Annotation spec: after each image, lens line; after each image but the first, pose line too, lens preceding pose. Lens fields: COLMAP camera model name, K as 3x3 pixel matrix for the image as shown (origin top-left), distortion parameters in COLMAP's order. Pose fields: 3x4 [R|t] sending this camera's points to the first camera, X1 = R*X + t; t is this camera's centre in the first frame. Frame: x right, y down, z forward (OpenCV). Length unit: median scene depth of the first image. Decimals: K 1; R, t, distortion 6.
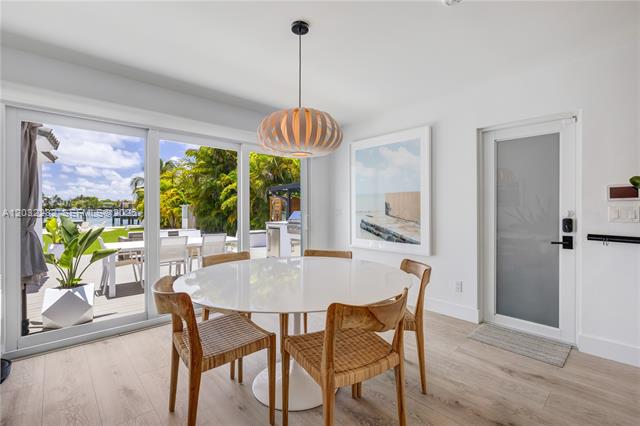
lens RADIAL K [[292.6, 0, 322.1], [0, 292.6, 210.5], [0, 0, 1]] dist [0.001714, 0.000280]
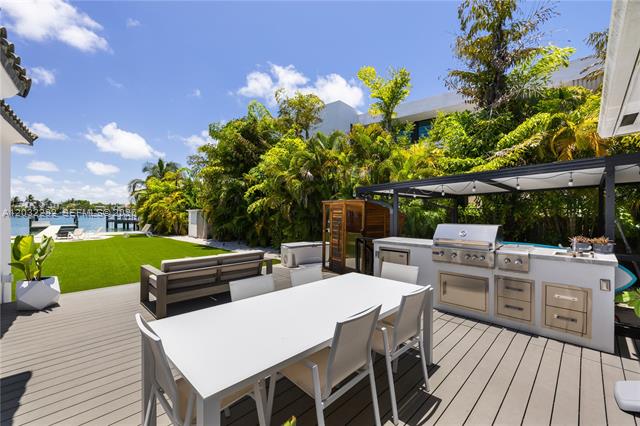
lens RADIAL K [[277.0, 0, 317.7], [0, 277.0, 211.2], [0, 0, 1]] dist [0.000630, 0.000396]
pose [[0.999324, 0.002951, 0.036651, -0.116676], [-0.002571, 0.999942, -0.010422, -0.005671], [-0.036679, 0.010321, 0.999274, 0.137830]]
